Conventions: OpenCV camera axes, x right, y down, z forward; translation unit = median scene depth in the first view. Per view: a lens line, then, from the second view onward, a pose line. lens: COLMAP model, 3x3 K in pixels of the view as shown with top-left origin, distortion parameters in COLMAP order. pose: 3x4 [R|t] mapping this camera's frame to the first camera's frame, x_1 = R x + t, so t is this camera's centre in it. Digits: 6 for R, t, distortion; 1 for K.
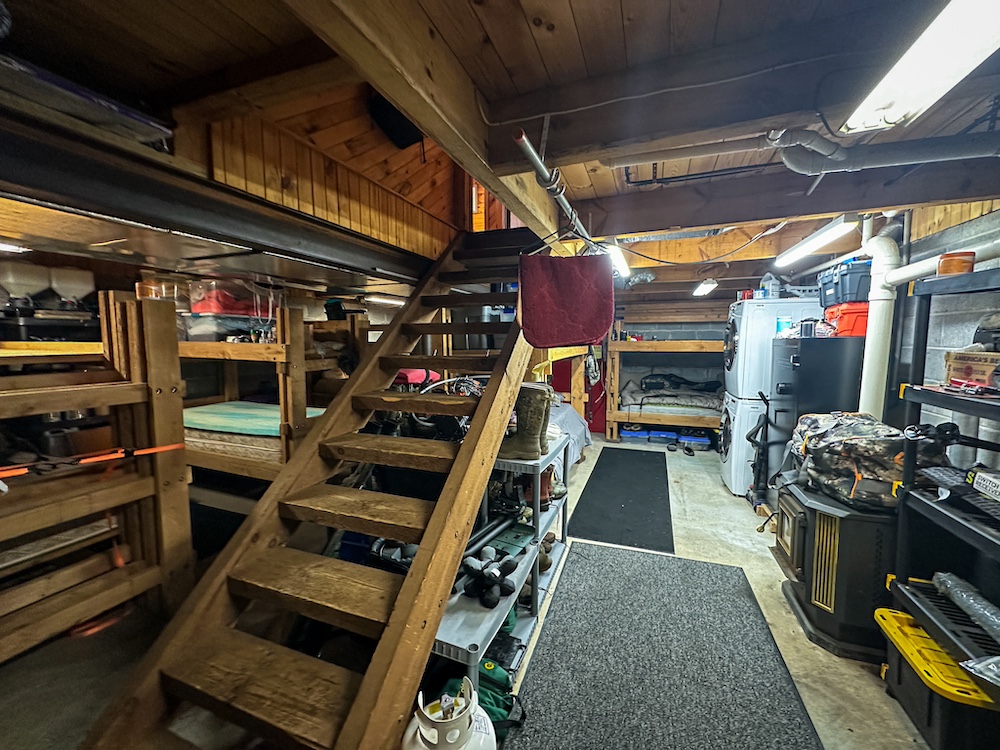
lens RADIAL K [[398.1, 0, 498.3], [0, 398.1, 375.4], [0, 0, 1]] dist [-0.001114, 0.000226]
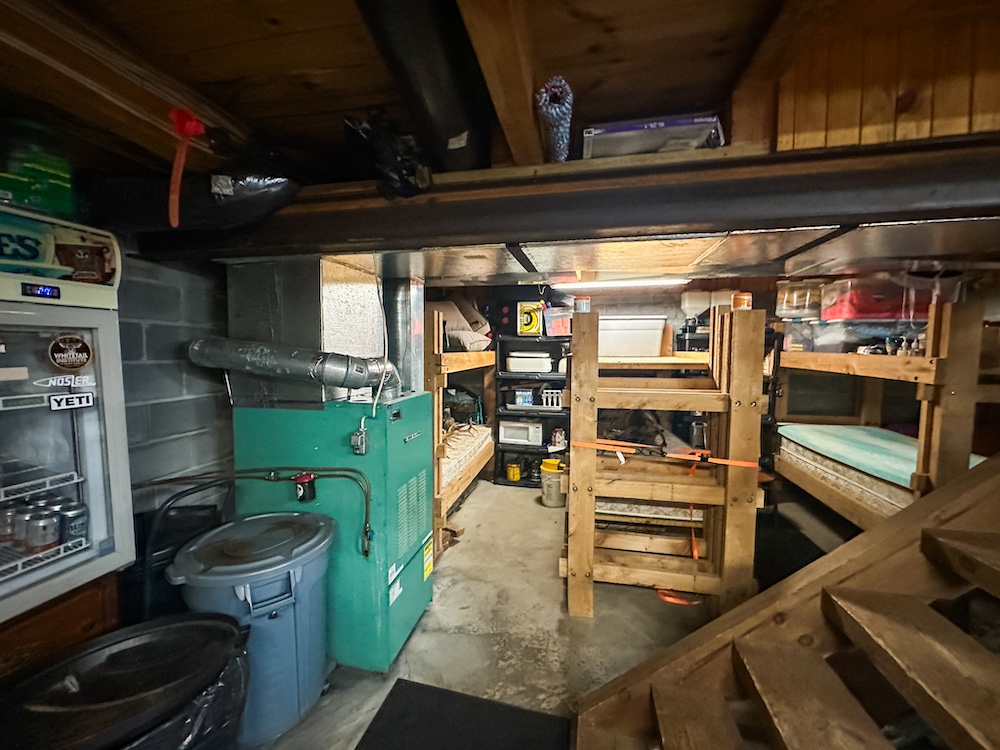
lens RADIAL K [[398.1, 0, 498.3], [0, 398.1, 375.4], [0, 0, 1]] dist [-0.001114, 0.000226]
pose [[0.158532, 0.065181, -0.985200, 0.007194], [-0.089228, 0.994681, 0.051451, -0.024352], [0.983314, 0.079751, 0.163505, 0.235830]]
